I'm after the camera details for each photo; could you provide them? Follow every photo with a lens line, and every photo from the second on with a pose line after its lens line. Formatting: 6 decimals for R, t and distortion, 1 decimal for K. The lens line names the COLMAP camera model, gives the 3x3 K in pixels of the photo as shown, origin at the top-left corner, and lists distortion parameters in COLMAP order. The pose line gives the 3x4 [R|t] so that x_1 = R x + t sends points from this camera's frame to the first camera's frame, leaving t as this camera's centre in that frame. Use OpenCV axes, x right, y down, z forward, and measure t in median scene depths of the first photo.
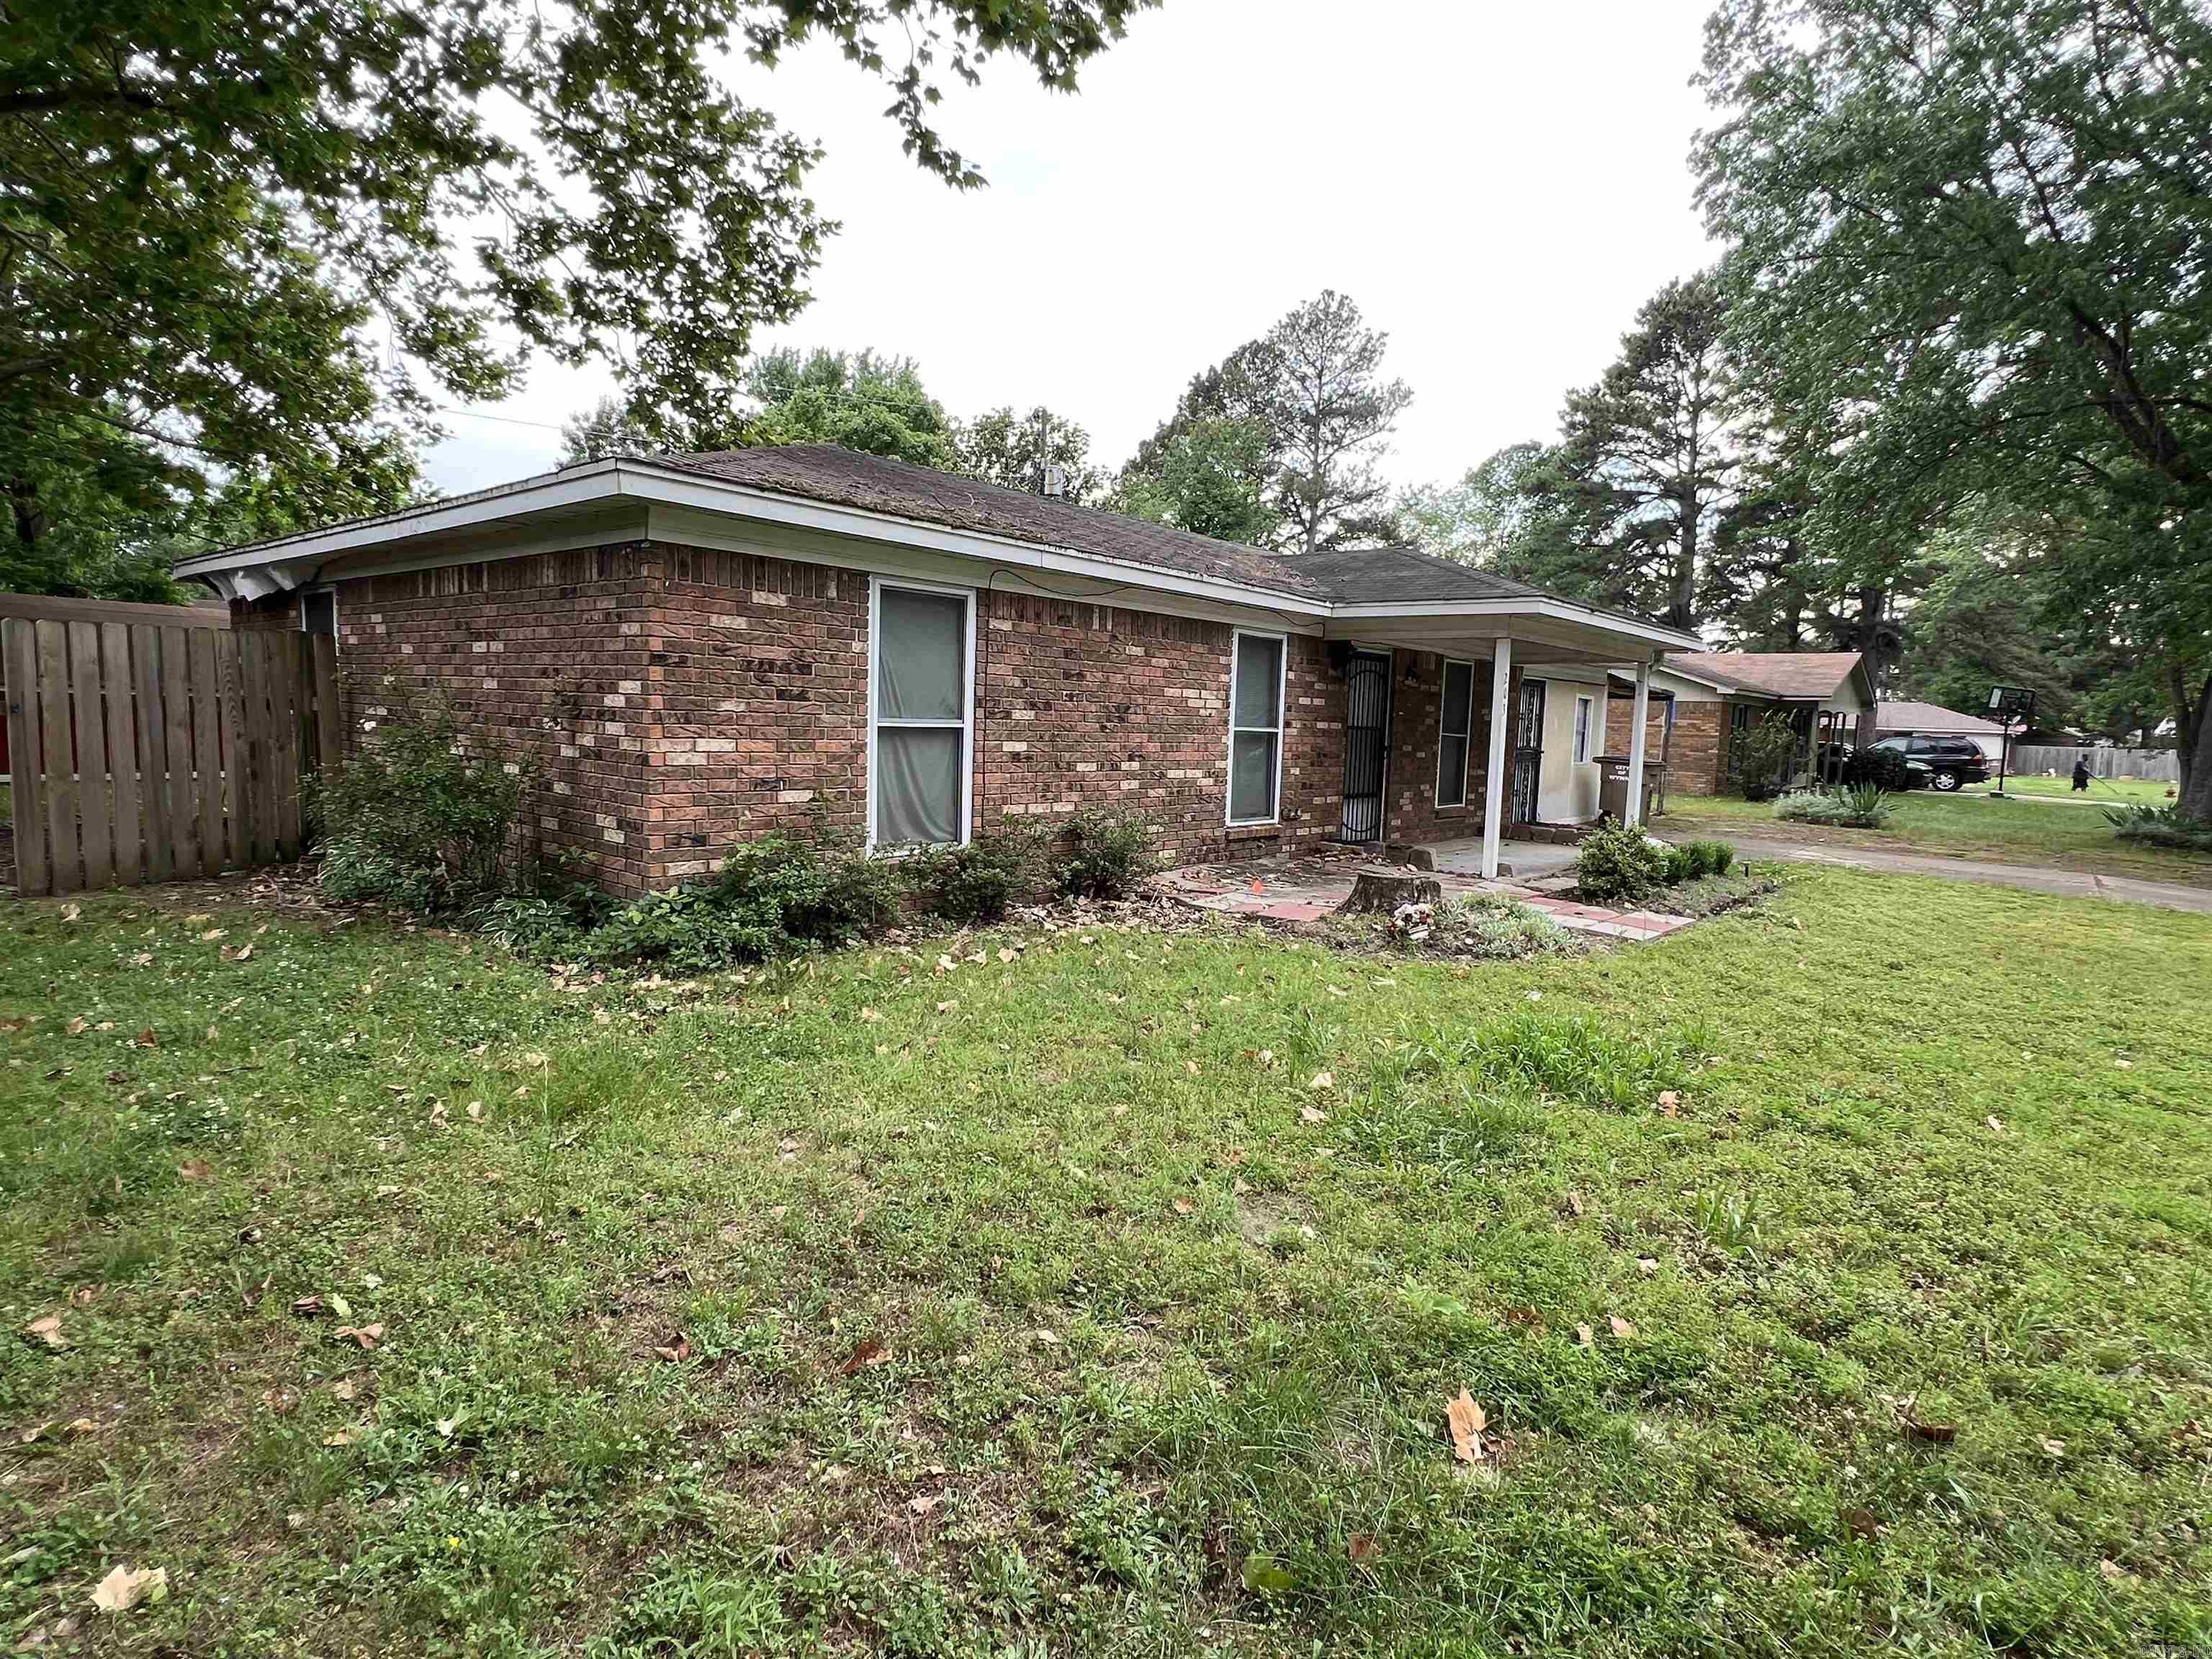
lens RADIAL K [[1159.6, 0, 1101.2], [0, 1159.6, 837.1], [0, 0, 1]] dist [-0.000565, 0.000072]
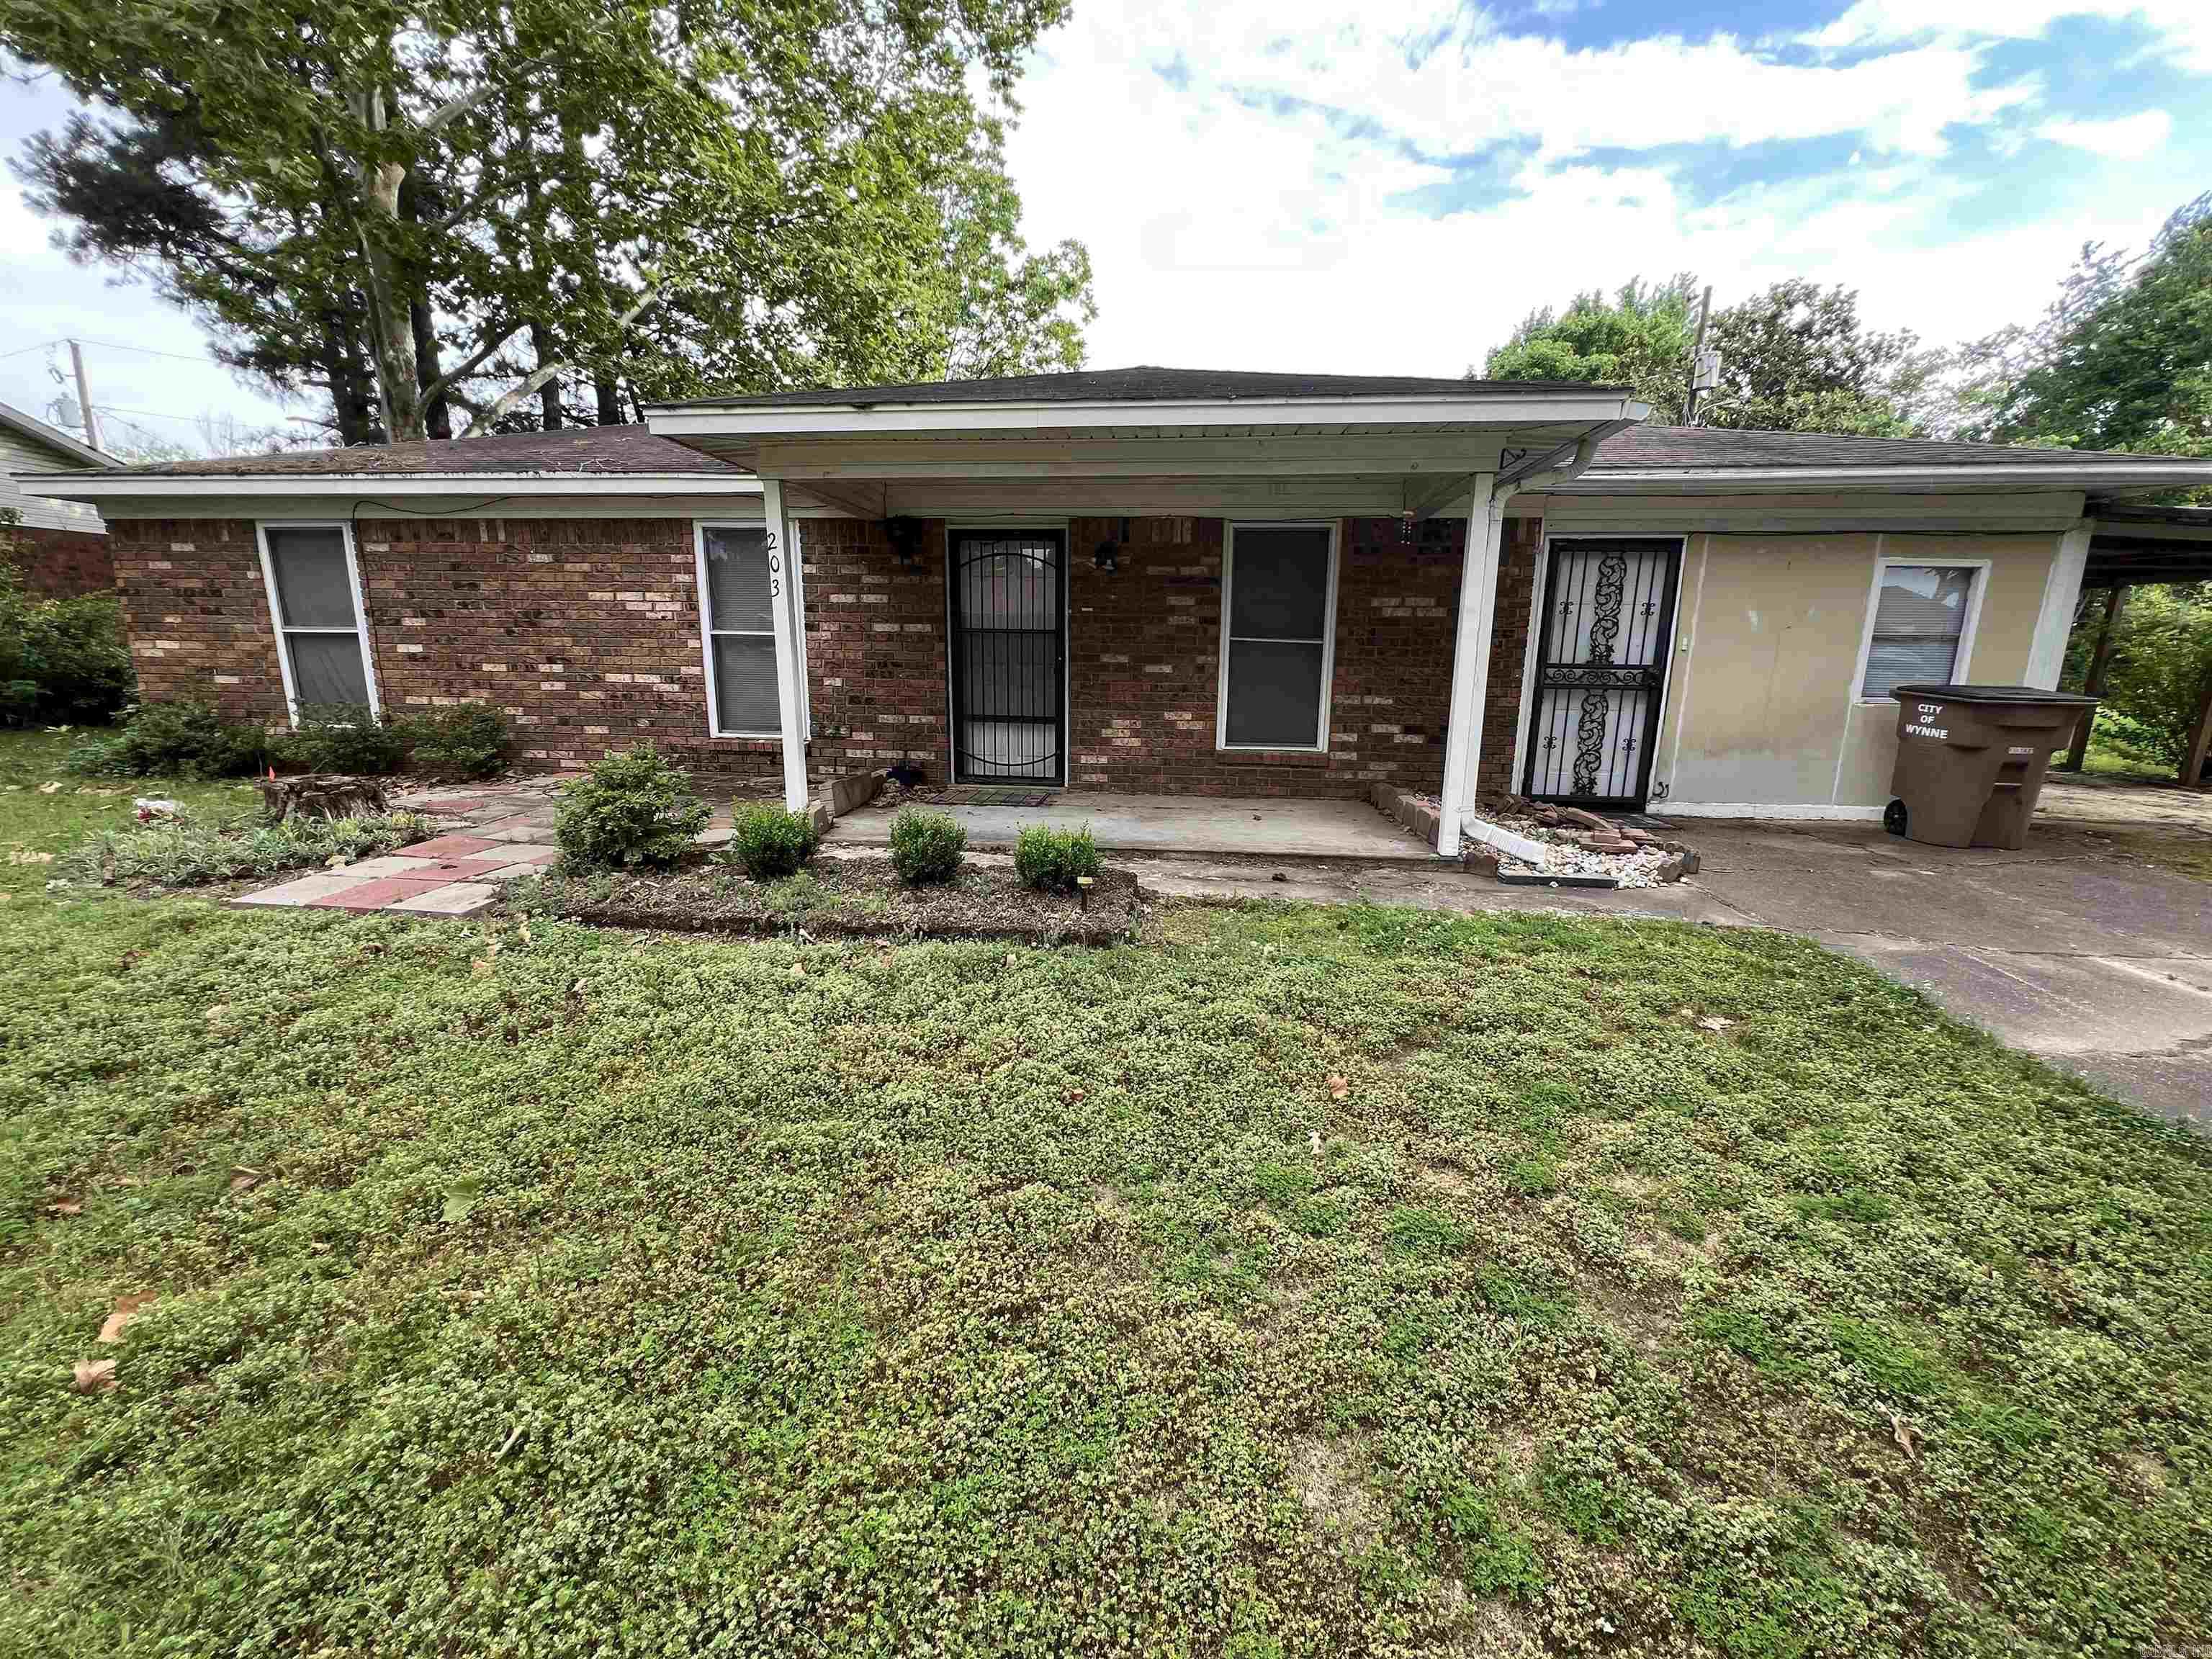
lens RADIAL K [[881.0, 0, 1108.7], [0, 881.0, 825.9], [0, 0, 1]] dist [-0.004116, 0.001091]
pose [[0.575155, 0.139599, -0.806045, 0.997356], [-0.078120, 0.990202, 0.115751, -0.051110], [0.814306, -0.003607, 0.580425, 0.942409]]
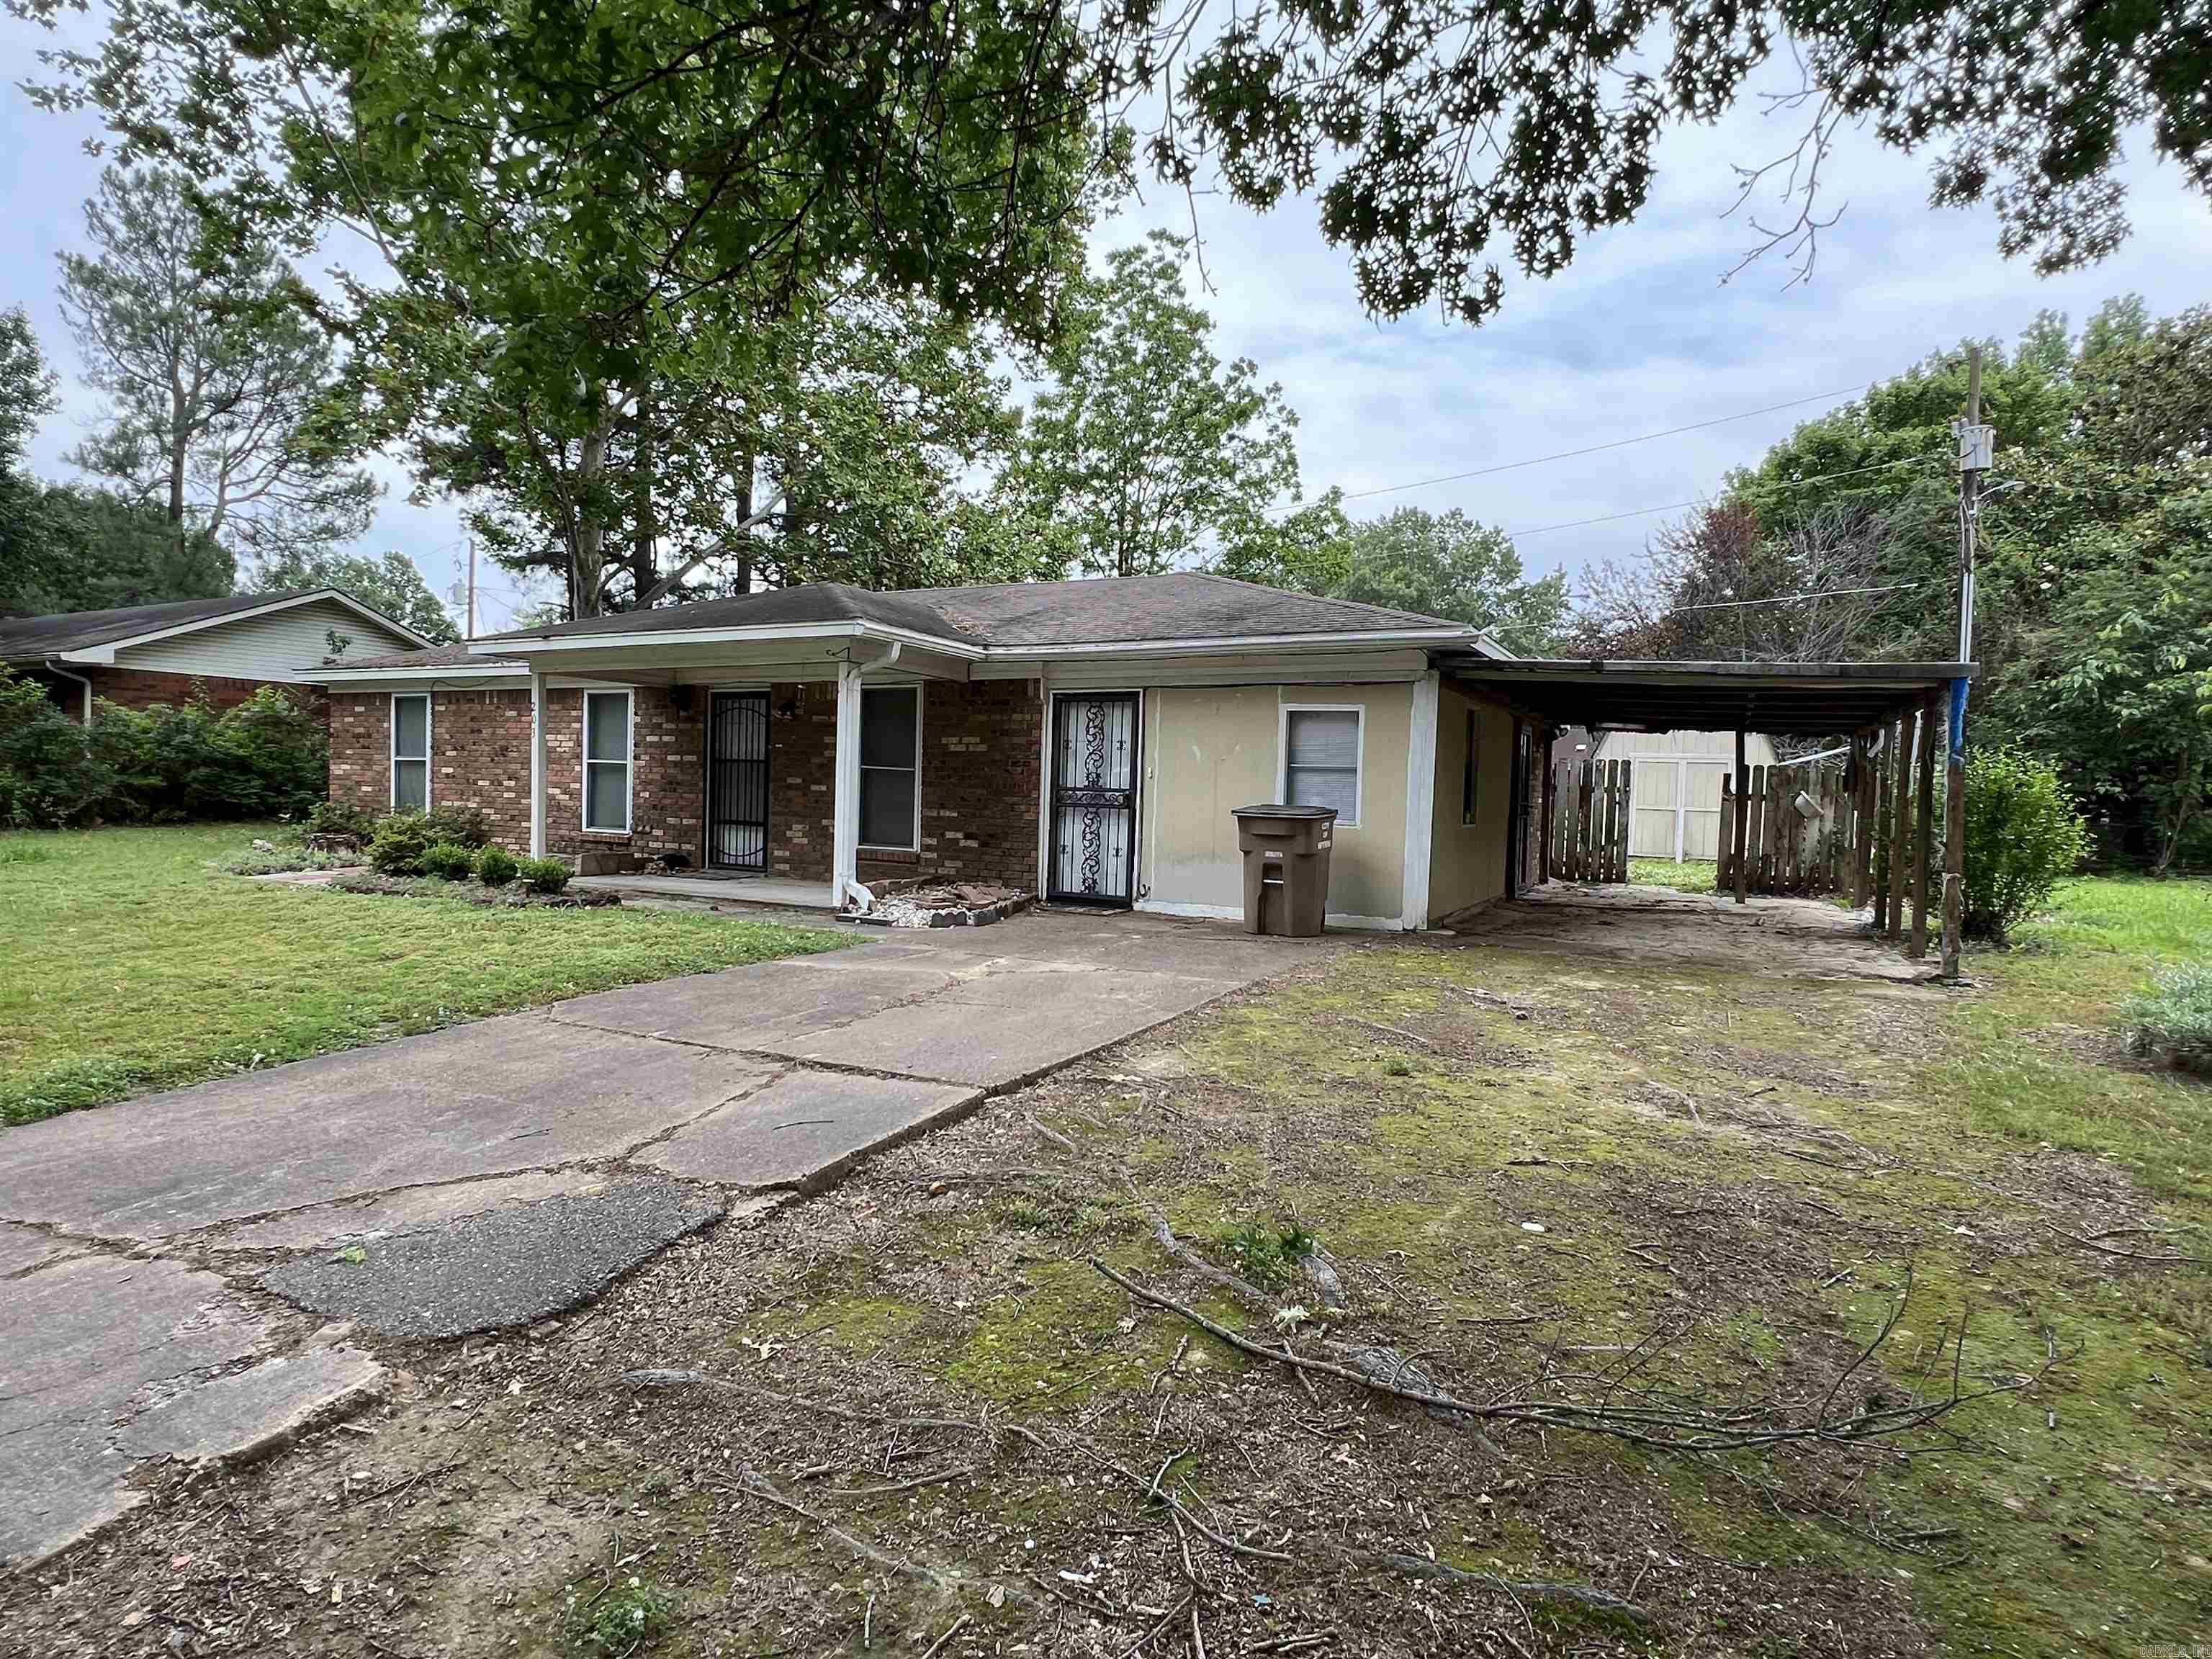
lens RADIAL K [[1159.6, 0, 1102.3], [0, 1159.6, 827.4], [0, 0, 1]] dist [-0.000565, 0.000072]
pose [[0.231027, 0.005997, -0.972929, 1.806288], [-0.121460, 0.992336, -0.022725, -0.064047], [0.965336, 0.123422, 0.229985, 1.432910]]
